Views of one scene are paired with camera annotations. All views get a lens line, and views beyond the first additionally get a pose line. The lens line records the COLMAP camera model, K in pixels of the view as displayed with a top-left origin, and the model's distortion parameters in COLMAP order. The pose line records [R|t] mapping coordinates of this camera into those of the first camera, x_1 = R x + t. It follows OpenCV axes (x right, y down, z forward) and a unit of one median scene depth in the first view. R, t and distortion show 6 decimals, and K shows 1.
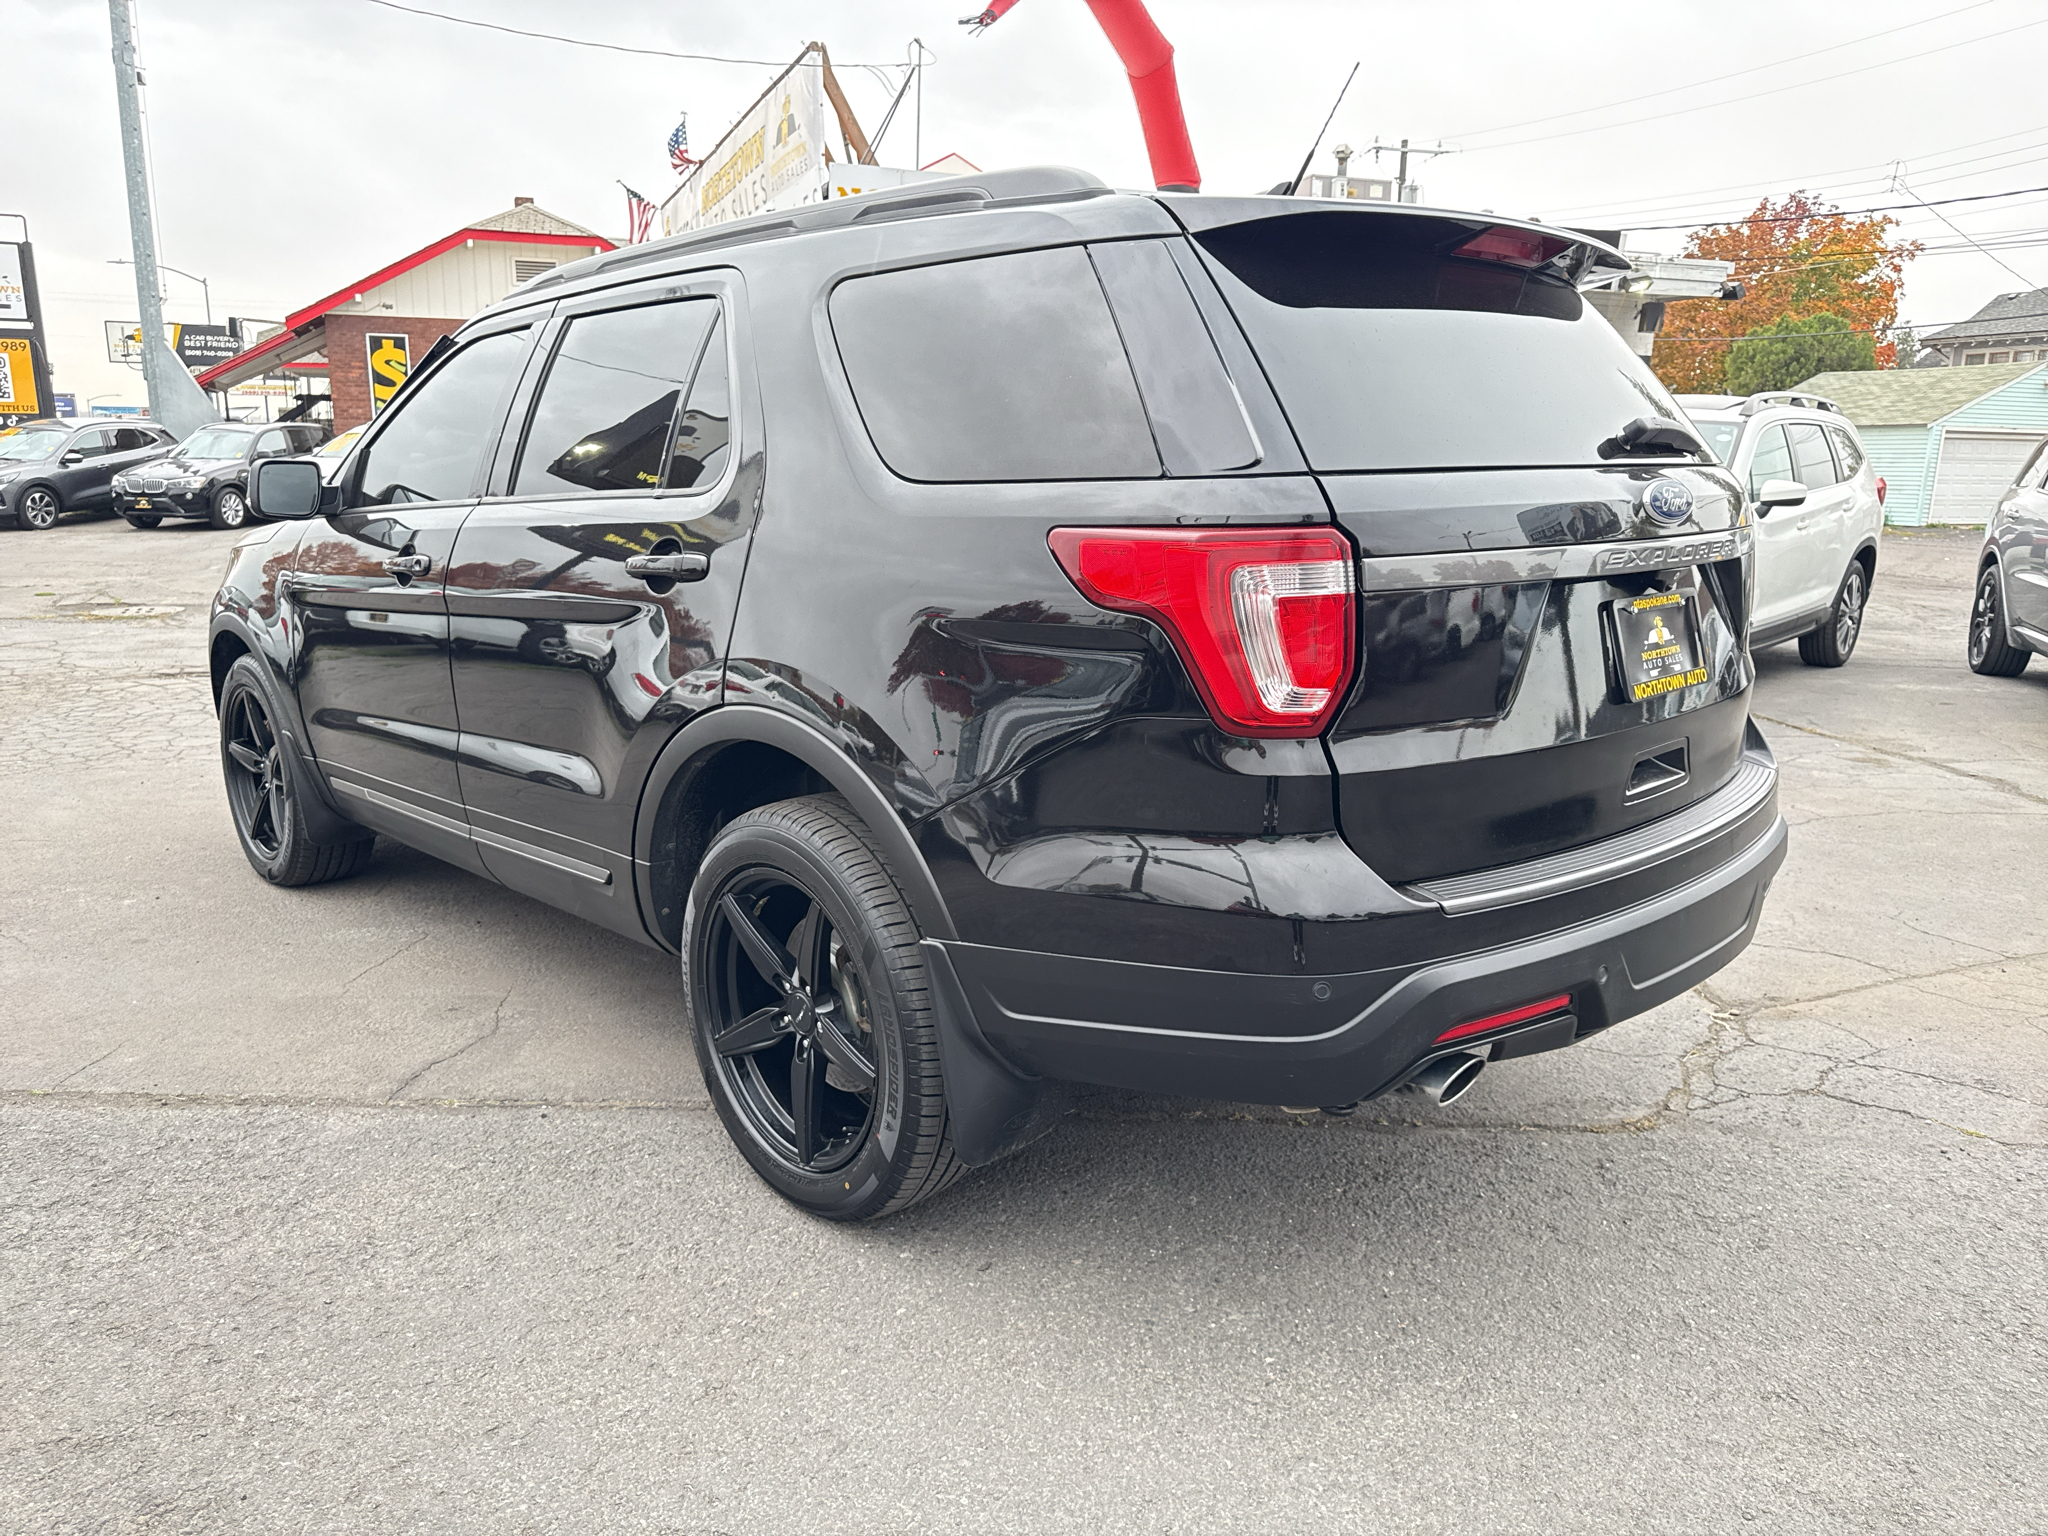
lens RADIAL K [[1469.9, 0, 1028.2], [0, 1469.9, 775.0], [0, 0, 1]] dist [0.012753, -0.013302]
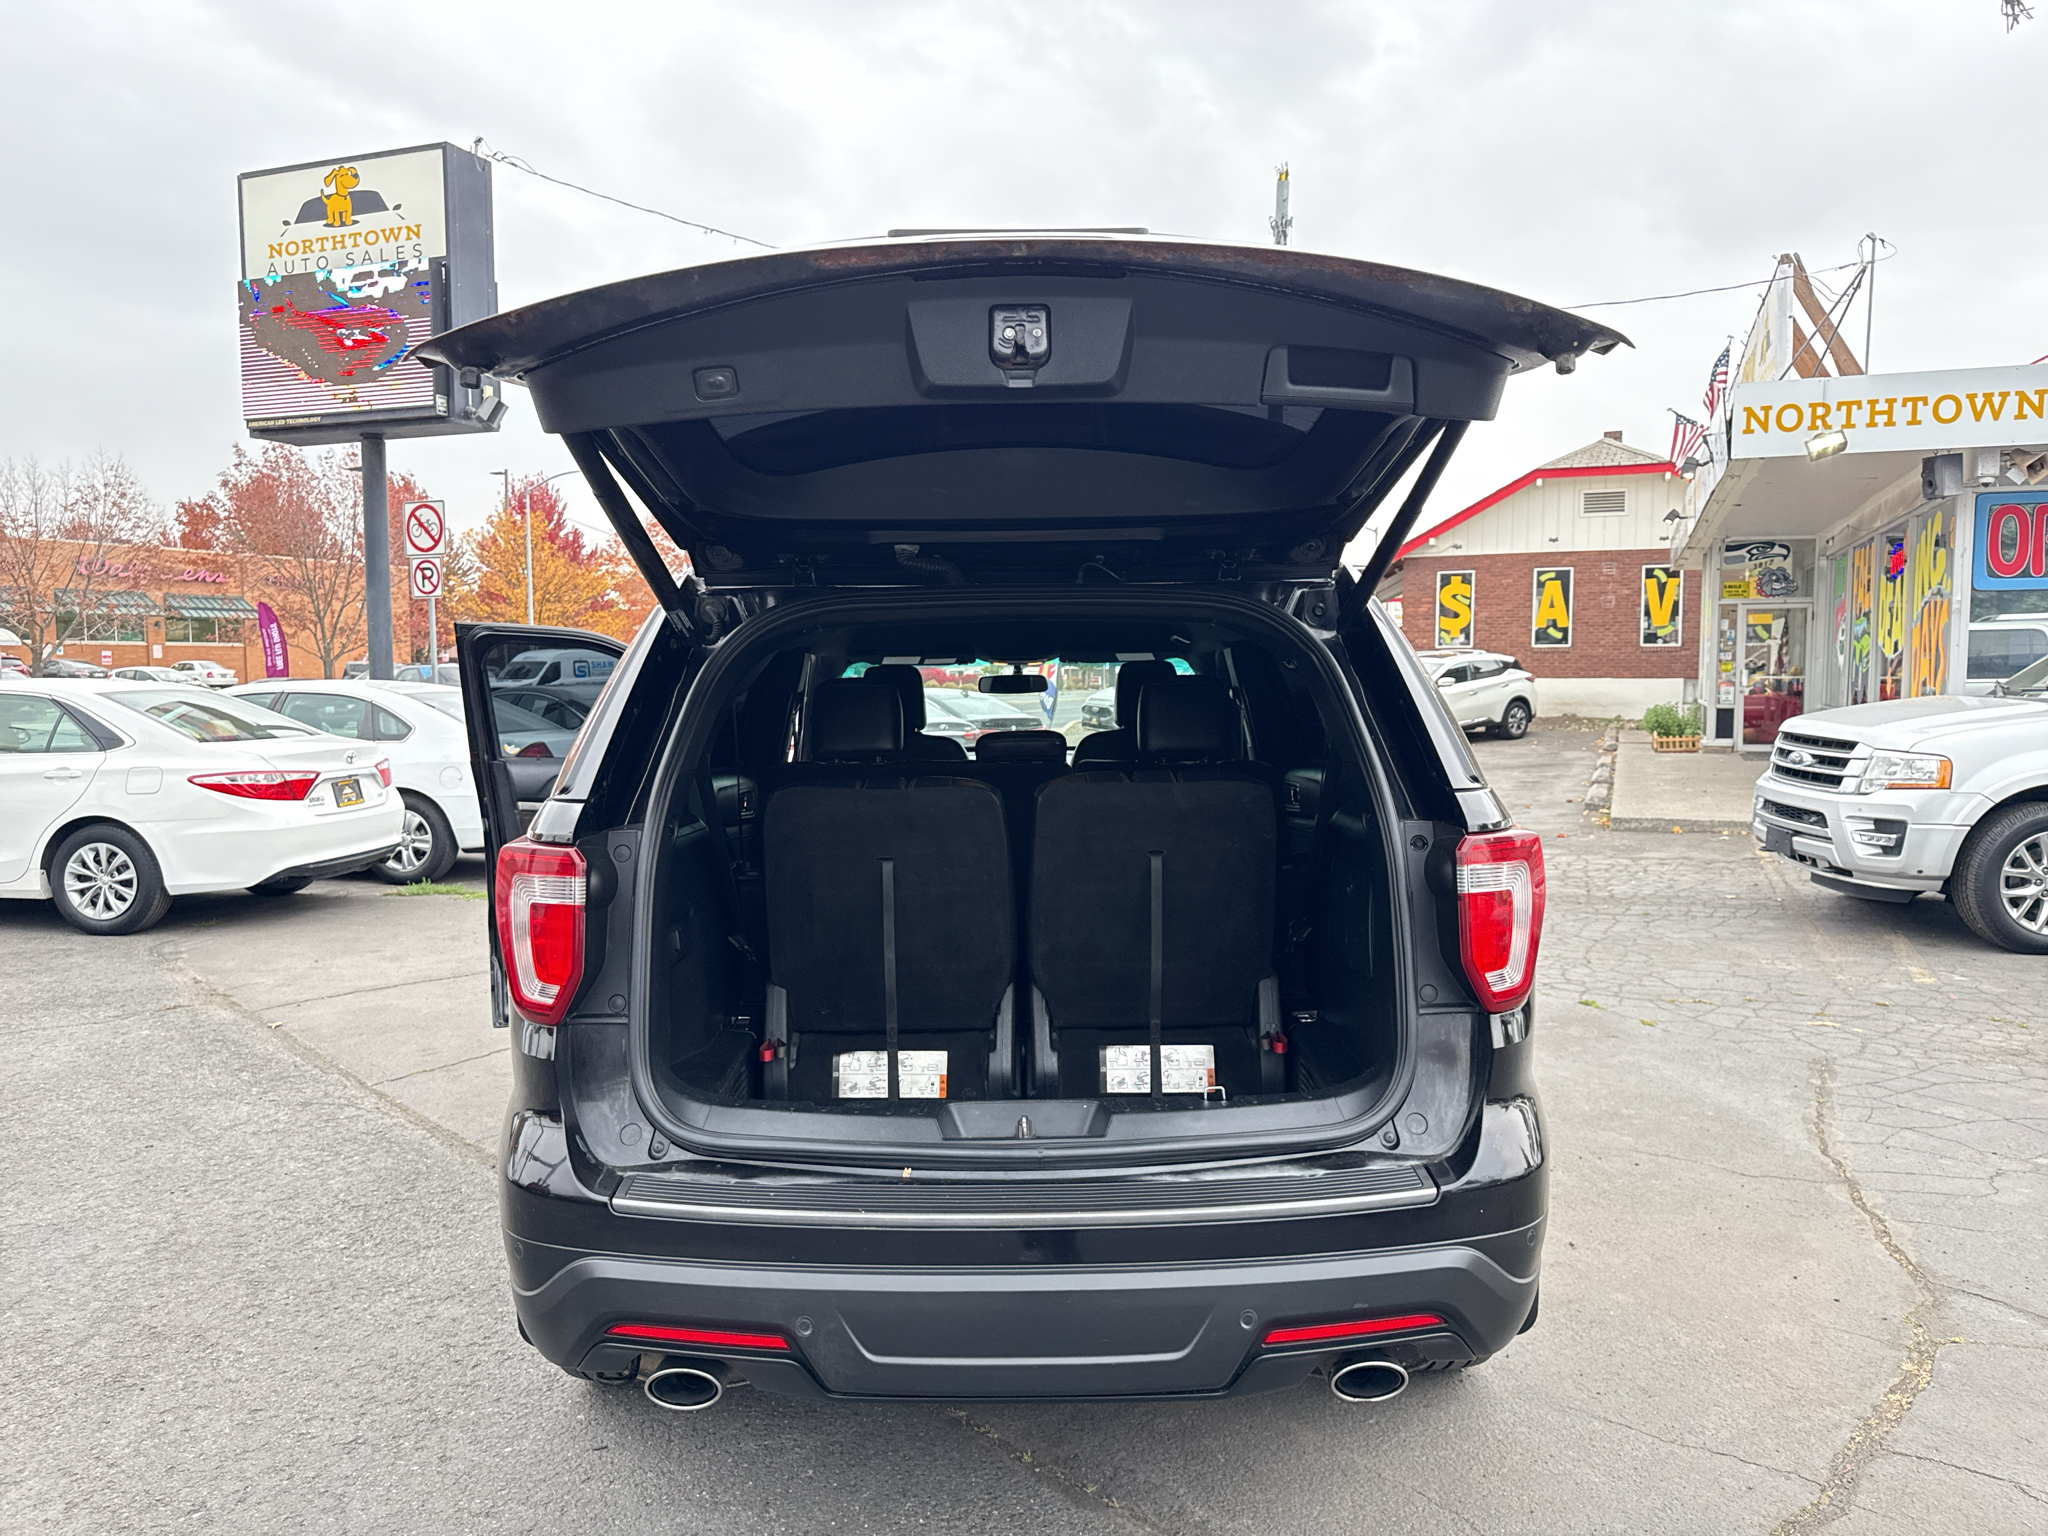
lens RADIAL K [[1469.9, 0, 1028.2], [0, 1469.9, 775.0], [0, 0, 1]] dist [0.012753, -0.013302]
pose [[0.720986, 0.039241, -0.691838, 0.777010], [-0.136879, 0.986789, -0.086675, -0.105970], [0.679297, 0.157189, 0.716832, 0.237526]]
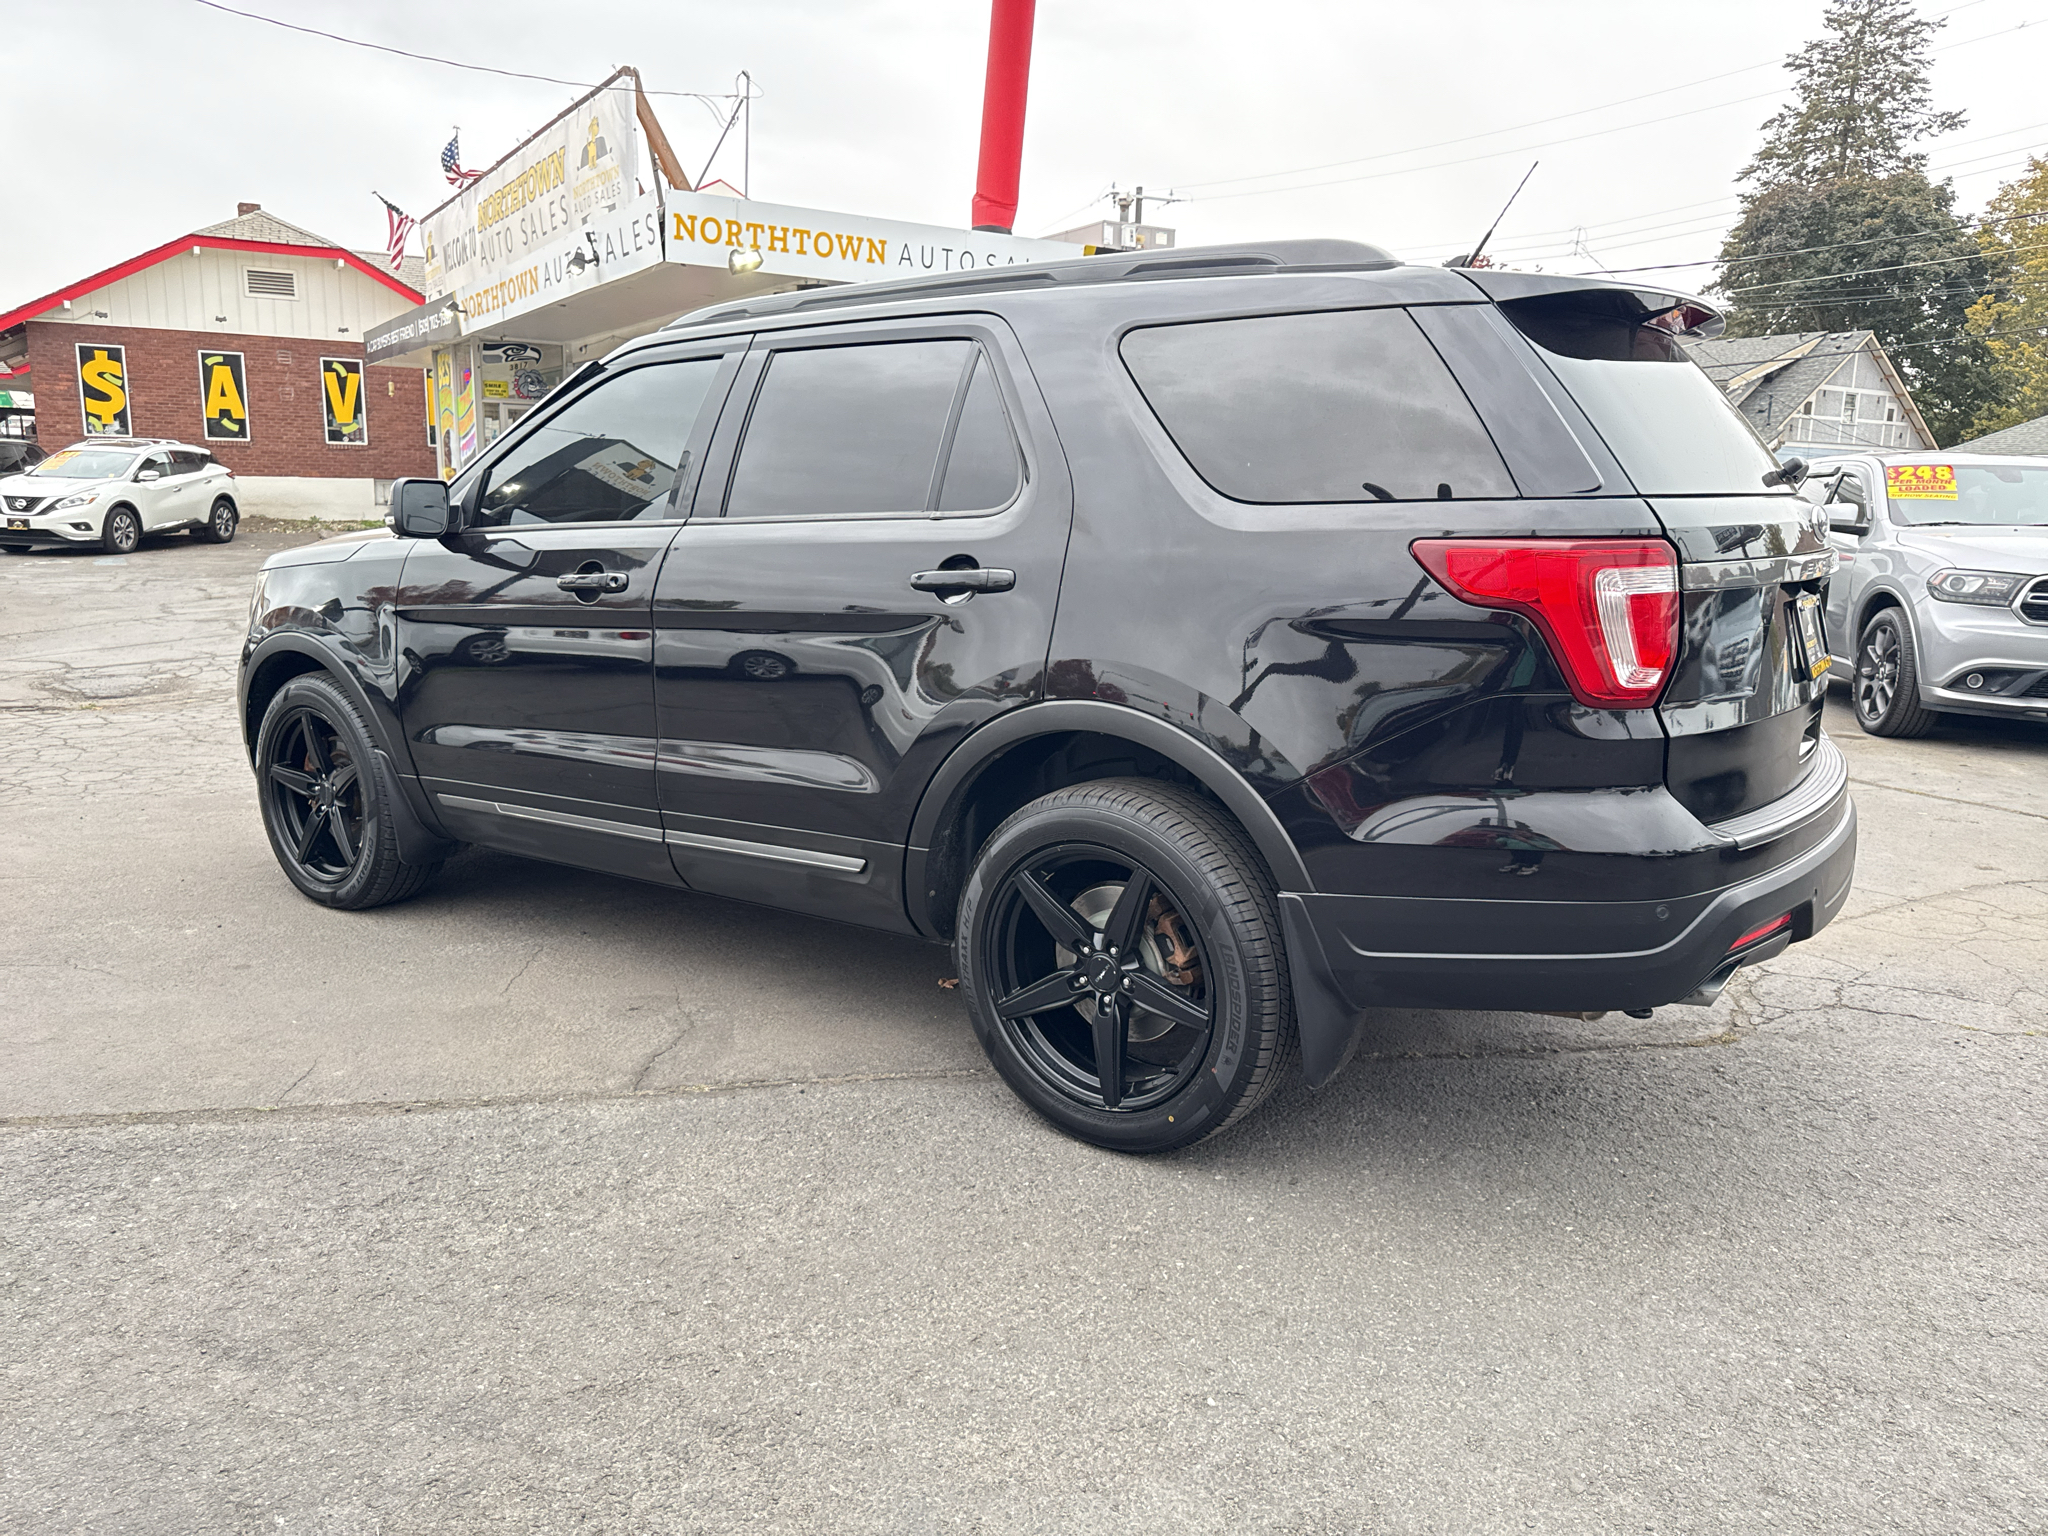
lens RADIAL K [[1467.5, 0, 1034.4], [0, 1467.5, 767.6], [0, 0, 1]] dist [0.018393, -0.010708]
pose [[0.981783, -0.027535, 0.188000, -0.343266], [0.031886, 0.999288, -0.020159, 0.021462], [-0.187311, 0.025786, 0.981962, -0.081053]]
